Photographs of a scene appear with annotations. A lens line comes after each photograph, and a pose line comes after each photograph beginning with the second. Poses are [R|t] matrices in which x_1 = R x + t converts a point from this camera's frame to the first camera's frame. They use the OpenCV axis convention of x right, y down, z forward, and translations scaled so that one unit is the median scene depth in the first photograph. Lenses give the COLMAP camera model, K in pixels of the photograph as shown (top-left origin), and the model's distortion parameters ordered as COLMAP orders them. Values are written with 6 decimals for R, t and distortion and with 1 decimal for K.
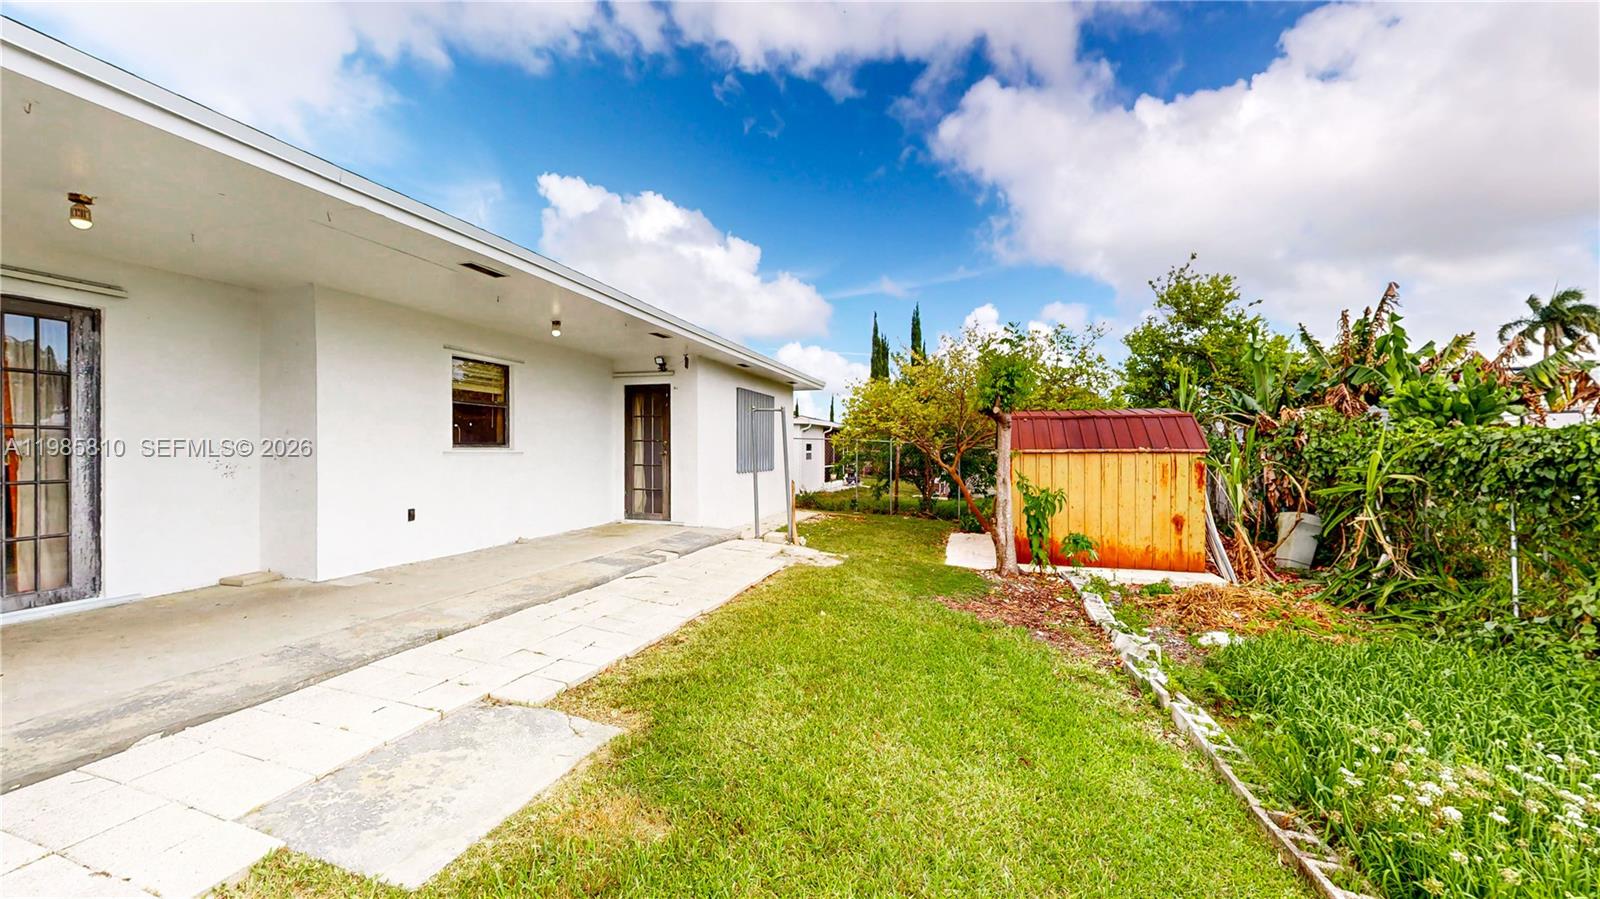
lens RADIAL K [[547.6, 0, 800.0], [0, 547.6, 449.5], [0, 0, 1]] dist [0.000361, 0.000035]
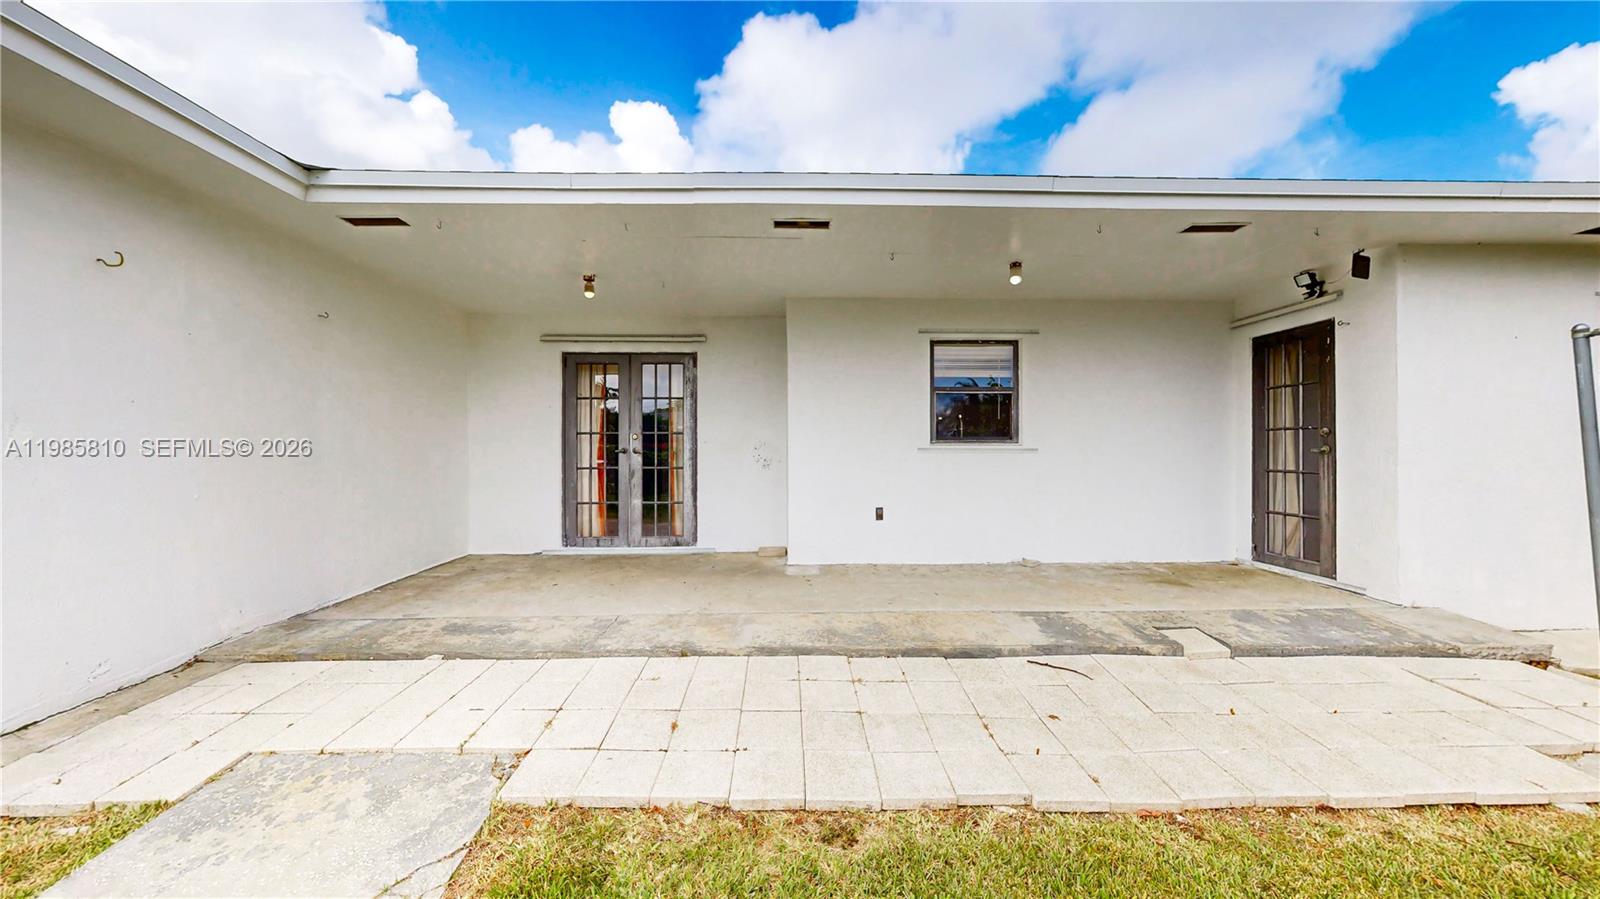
lens RADIAL K [[547.6, 0, 800.0], [0, 547.6, 449.5], [0, 0, 1]] dist [0.000361, 0.000035]
pose [[0.323108, -0.004508, -0.946351, 0.138829], [0.003970, 0.999986, -0.003408, 0.008738], [0.946354, -0.002656, 0.323122, 0.511904]]
